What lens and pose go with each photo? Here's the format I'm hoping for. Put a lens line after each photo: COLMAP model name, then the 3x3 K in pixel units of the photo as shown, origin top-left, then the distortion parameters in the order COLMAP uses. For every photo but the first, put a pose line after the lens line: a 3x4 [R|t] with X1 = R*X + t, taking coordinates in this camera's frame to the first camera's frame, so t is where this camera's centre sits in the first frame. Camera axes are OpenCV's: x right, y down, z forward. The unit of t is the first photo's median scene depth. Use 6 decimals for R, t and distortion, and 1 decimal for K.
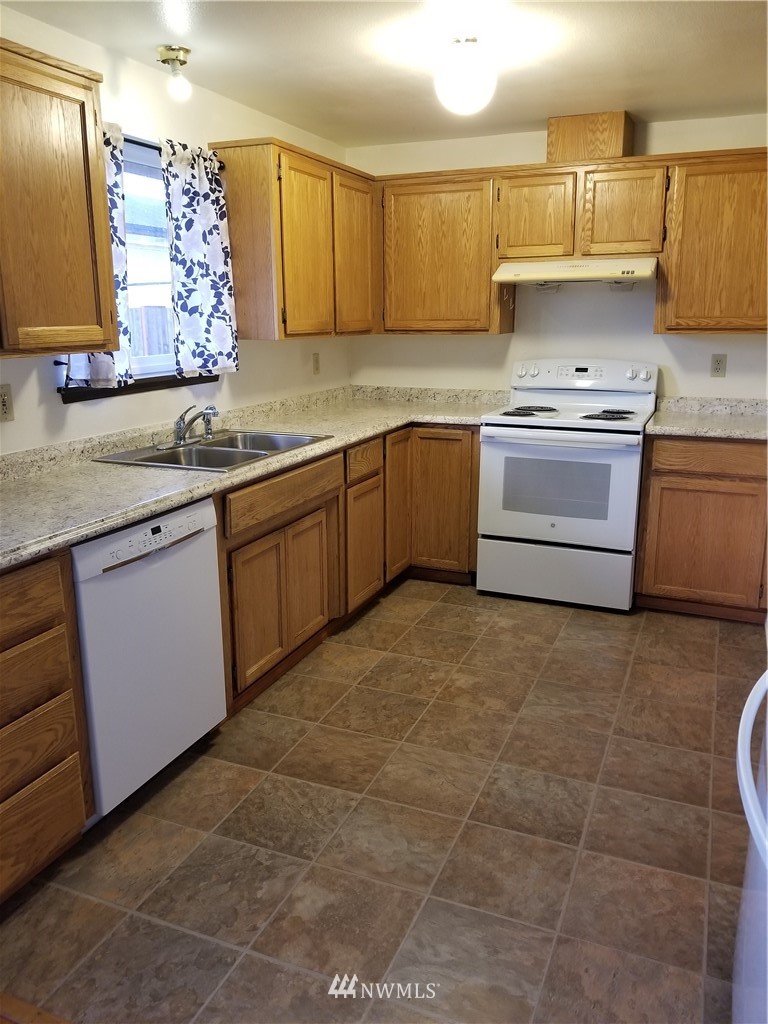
lens RADIAL K [[797.2, 0, 384.0], [0, 797.2, 509.6], [0, 0, 1]] dist [-0.010843, -0.008523]
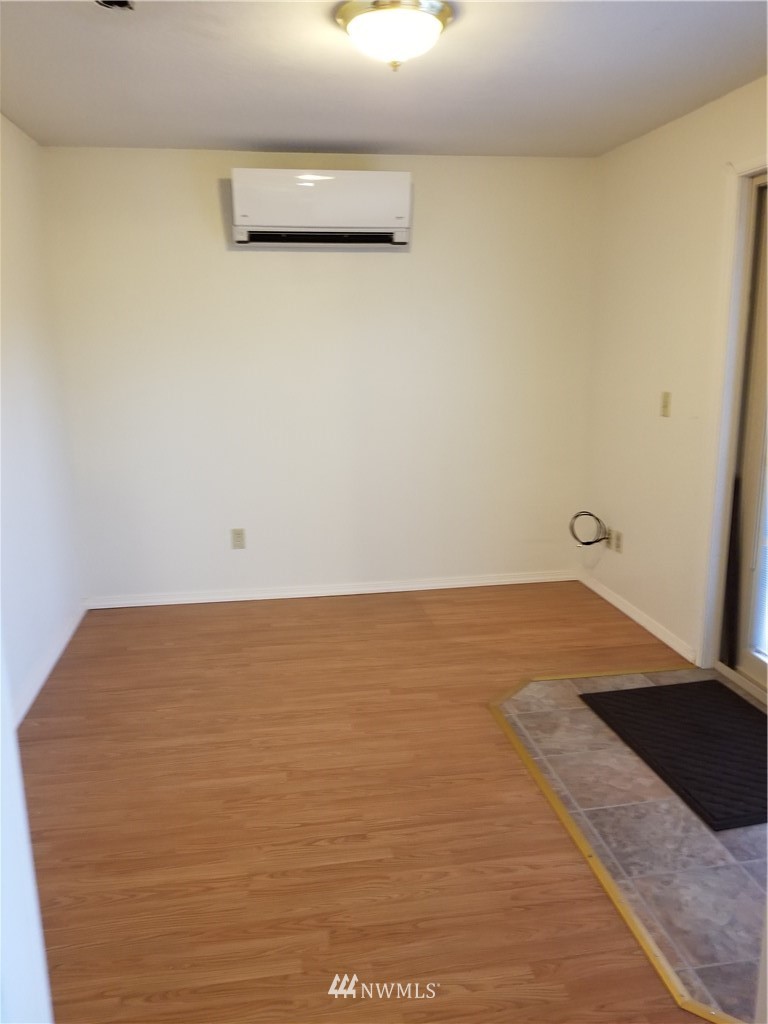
lens RADIAL K [[797.2, 0, 382.8], [0, 797.2, 512.6], [0, 0, 1]] dist [-0.010843, -0.008523]
pose [[0.534888, 0.182828, -0.824906, 0.445850], [-0.201350, 0.975763, 0.085703, -0.025256], [0.820581, 0.120253, 0.558736, 0.125253]]
